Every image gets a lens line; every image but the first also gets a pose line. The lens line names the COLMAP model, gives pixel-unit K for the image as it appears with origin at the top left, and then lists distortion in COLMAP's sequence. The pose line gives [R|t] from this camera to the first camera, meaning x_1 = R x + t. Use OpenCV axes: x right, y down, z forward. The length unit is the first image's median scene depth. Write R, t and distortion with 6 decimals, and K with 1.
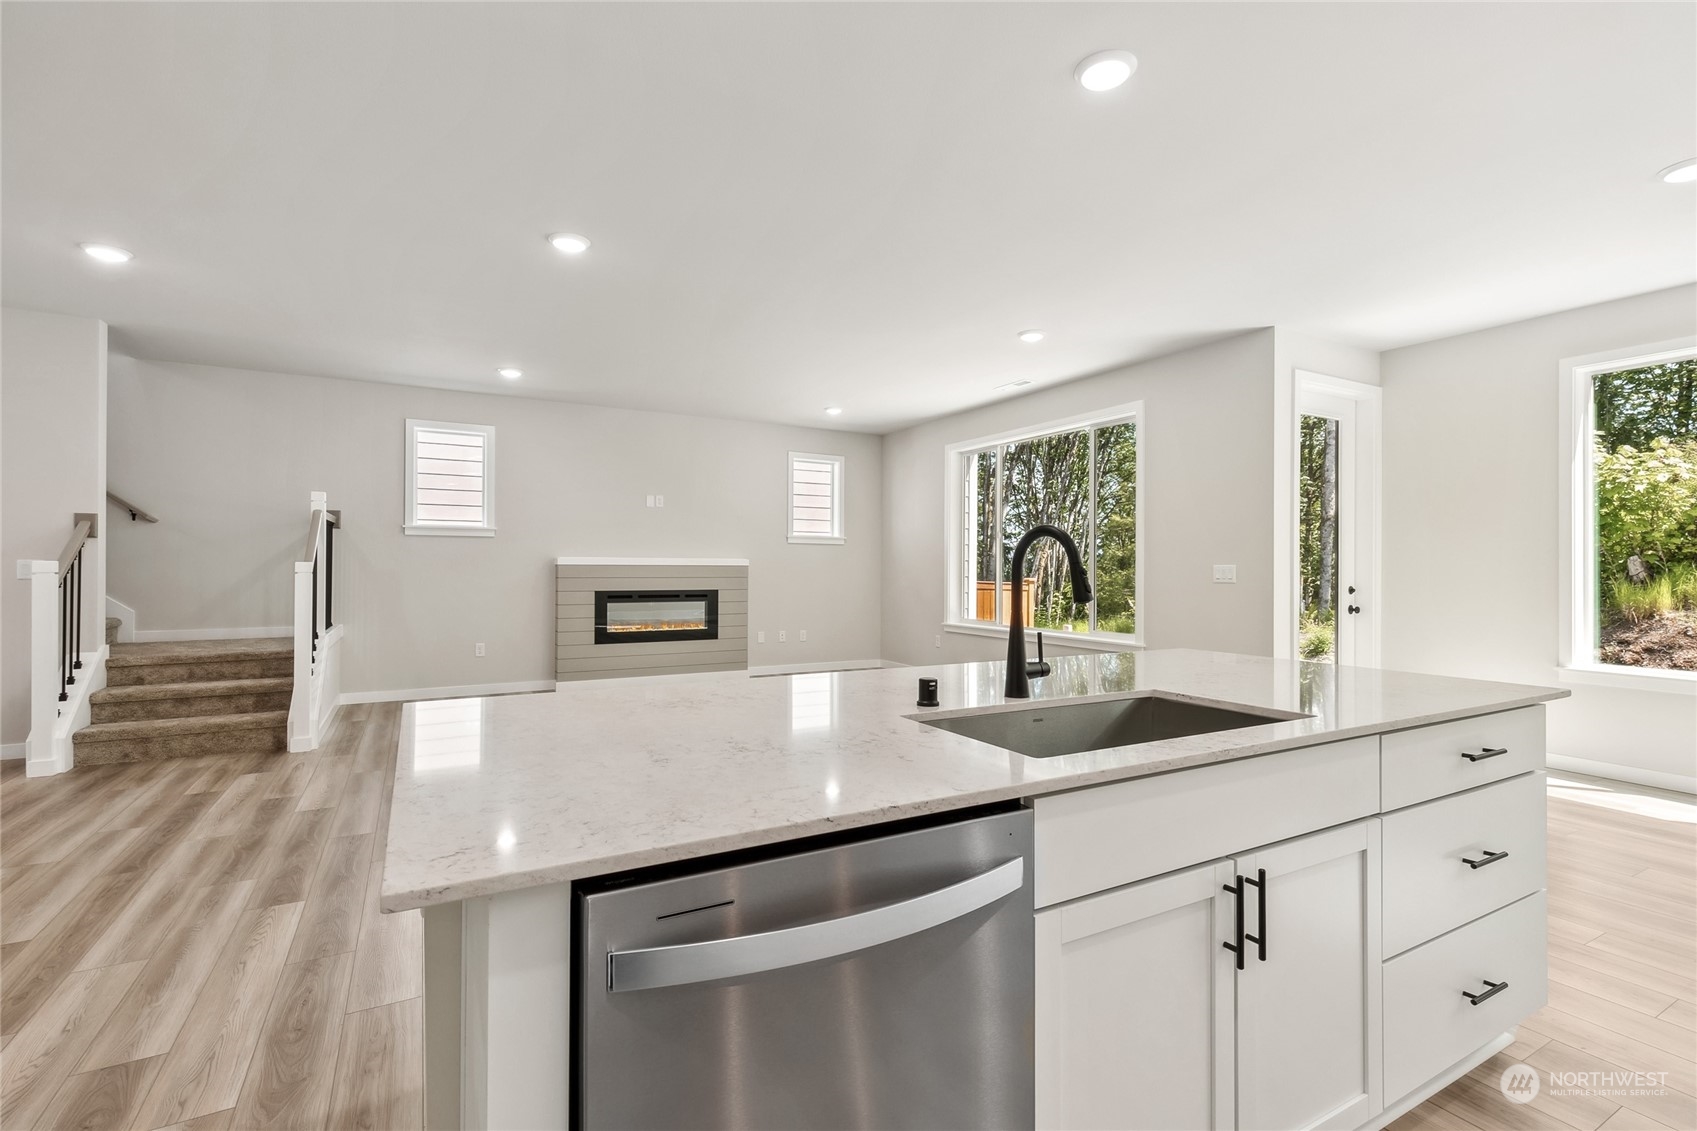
lens RADIAL K [[765.8, 0, 870.4], [0, 765.8, 560.1], [0, 0, 1]] dist [0.008515, -0.001098]
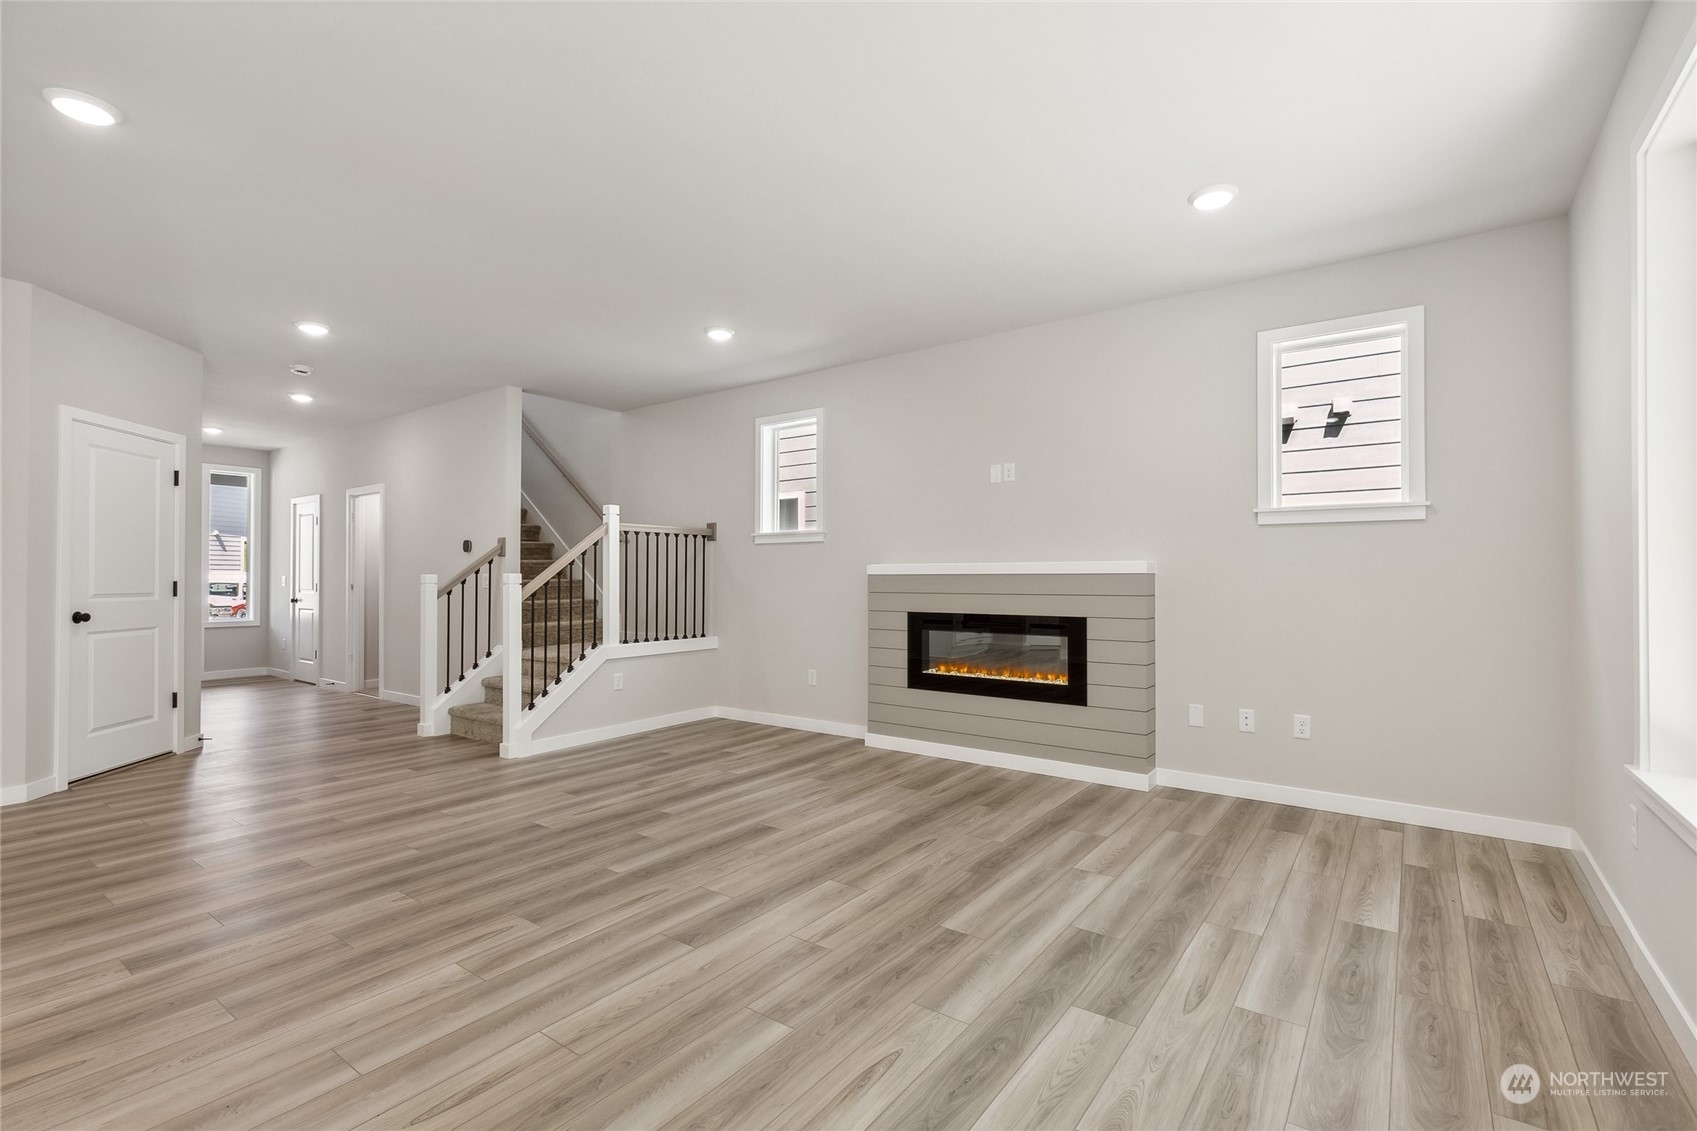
lens RADIAL K [[765.8, 0, 863.2], [0, 765.8, 575.5], [0, 0, 1]] dist [0.008515, -0.001098]
pose [[0.408003, -0.009025, -0.912936, 0.284177], [0.010349, 0.999933, -0.005260, 0.011327], [0.912922, -0.007302, 0.408069, 0.739358]]
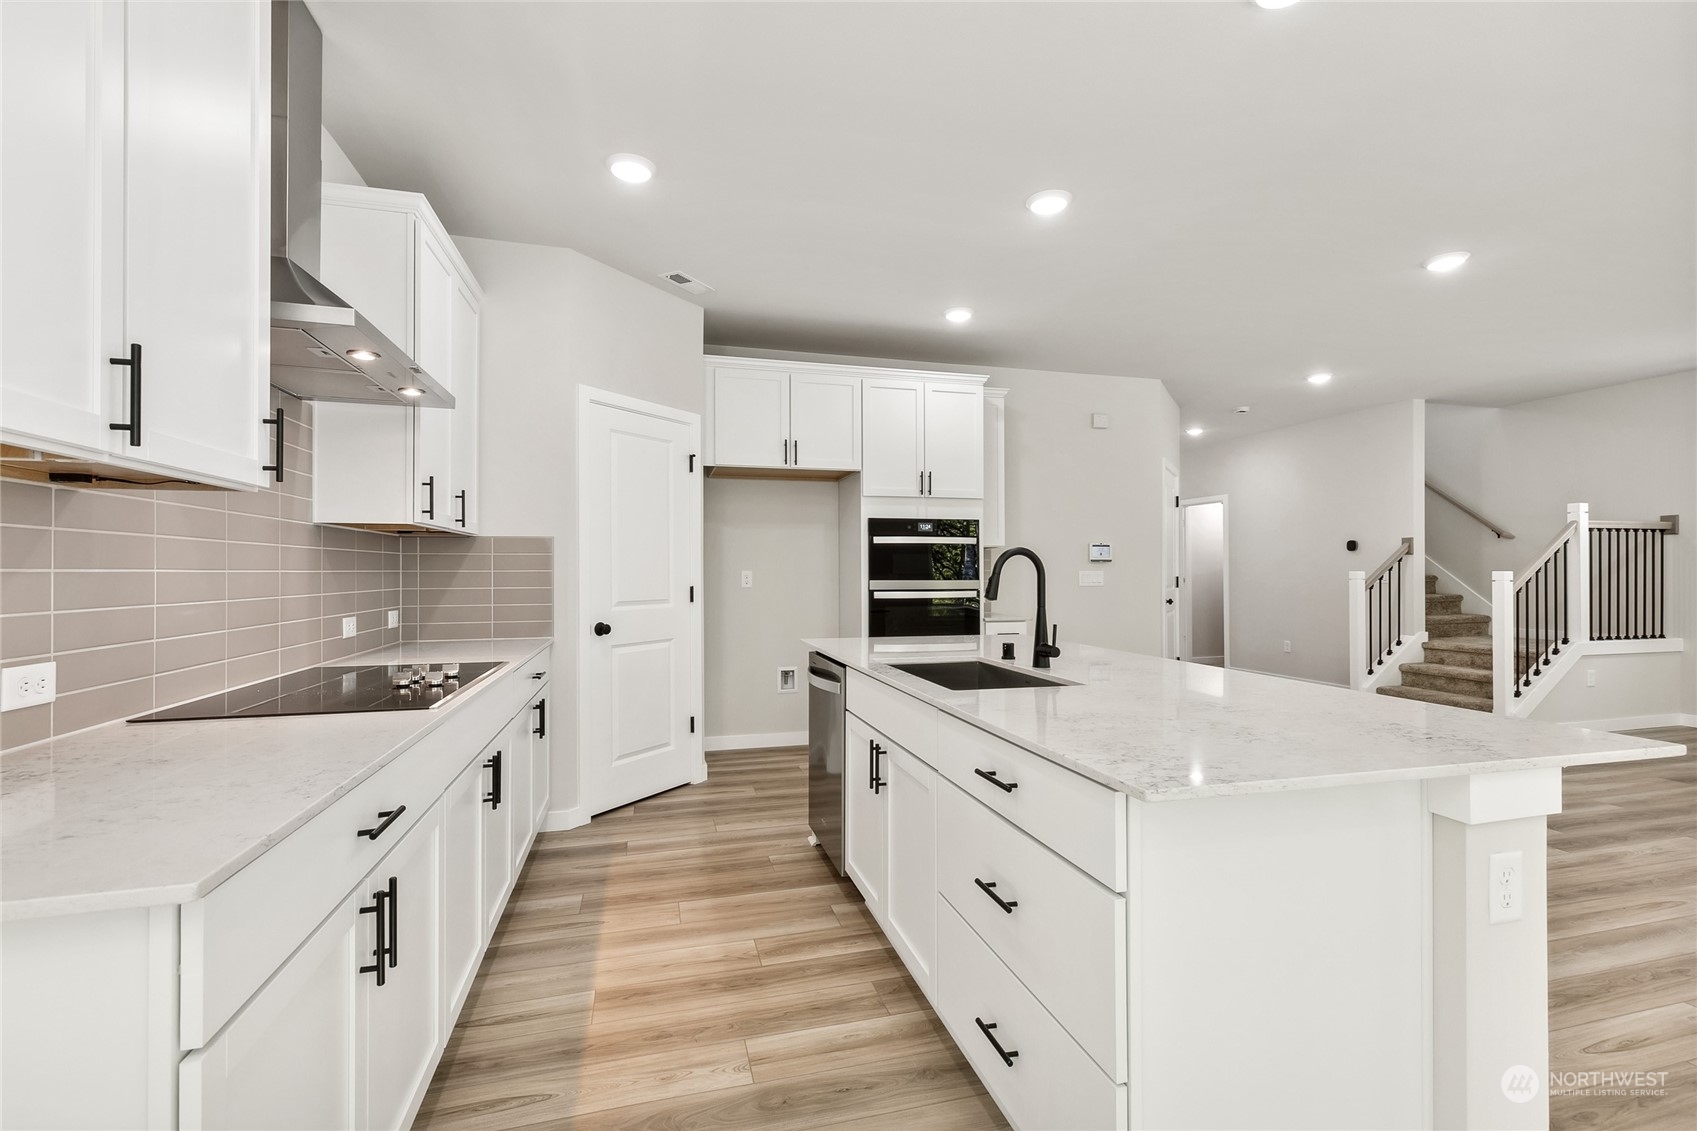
lens RADIAL K [[765.8, 0, 857.7], [0, 765.8, 567.3], [0, 0, 1]] dist [0.008515, -0.001098]
pose [[-0.249243, -0.010080, -0.968388, 0.431097], [0.006908, 0.999902, -0.012186, 0.003039], [0.968416, -0.009727, -0.249149, 0.269002]]
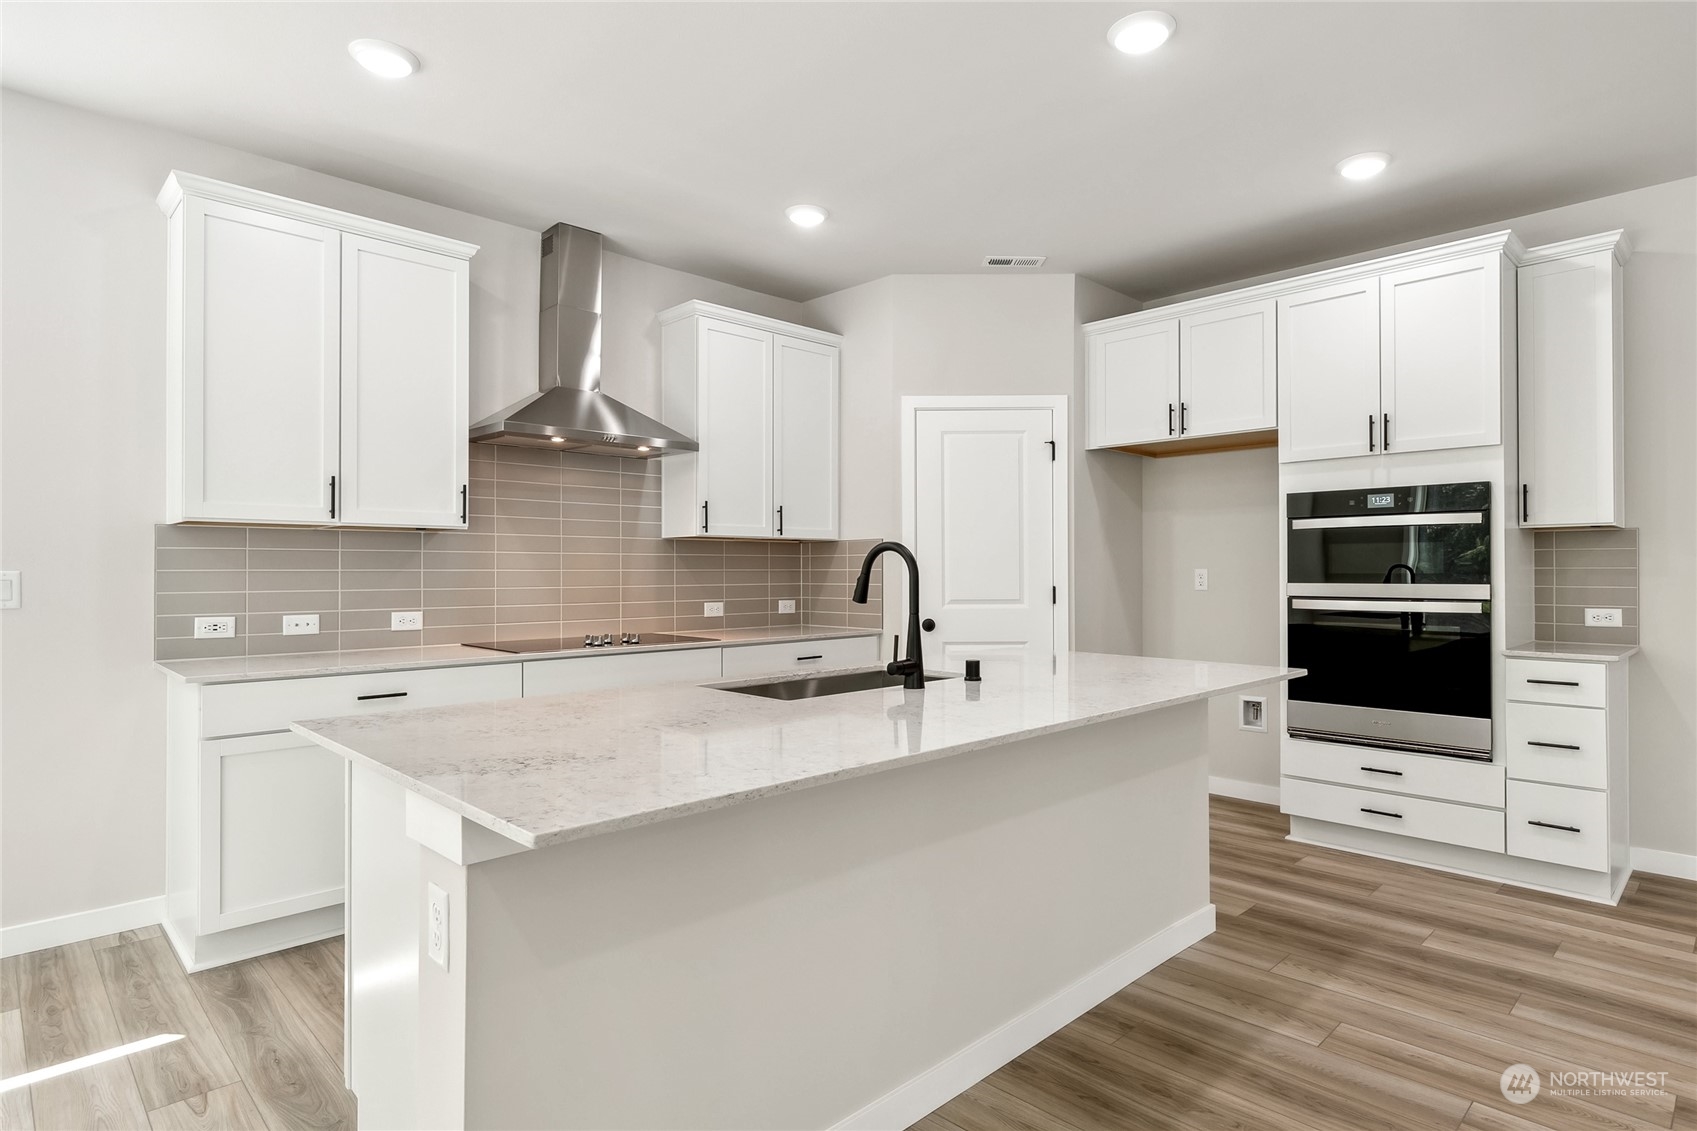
lens RADIAL K [[902.6, 0, 866.3], [0, 902.6, 566.2], [0, 0, 1]] dist [0.001982, -0.002212]
pose [[-0.967201, -0.004935, -0.253964, 0.158024], [-0.001596, 0.999910, -0.013350, 0.004242], [0.254007, -0.012507, -0.967122, 0.600881]]
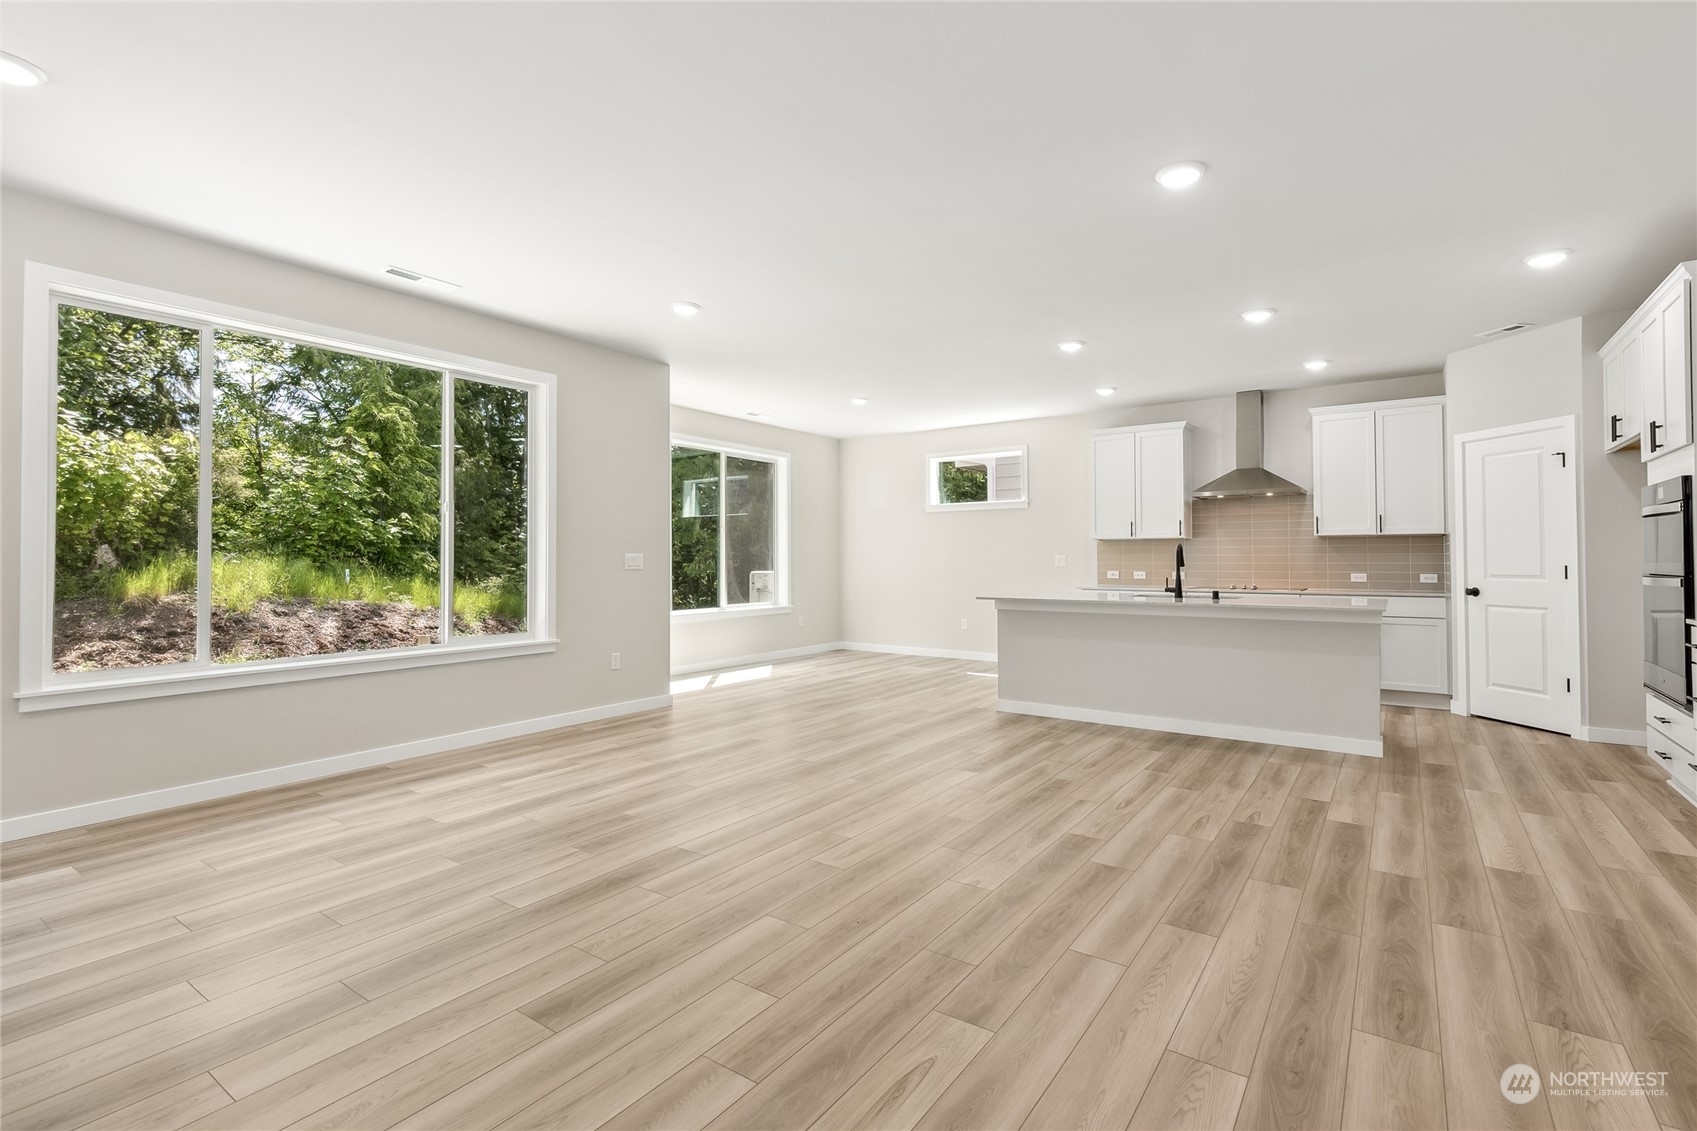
lens RADIAL K [[774.9, 0, 854.6], [0, 774.9, 541.1], [0, 0, 1]] dist [0.005451, 0.000054]
pose [[-0.415274, 0.018658, 0.909505, -0.551672], [-0.006630, 0.999701, -0.023536, 0.009196], [-0.909672, -0.015804, -0.415027, 0.912486]]
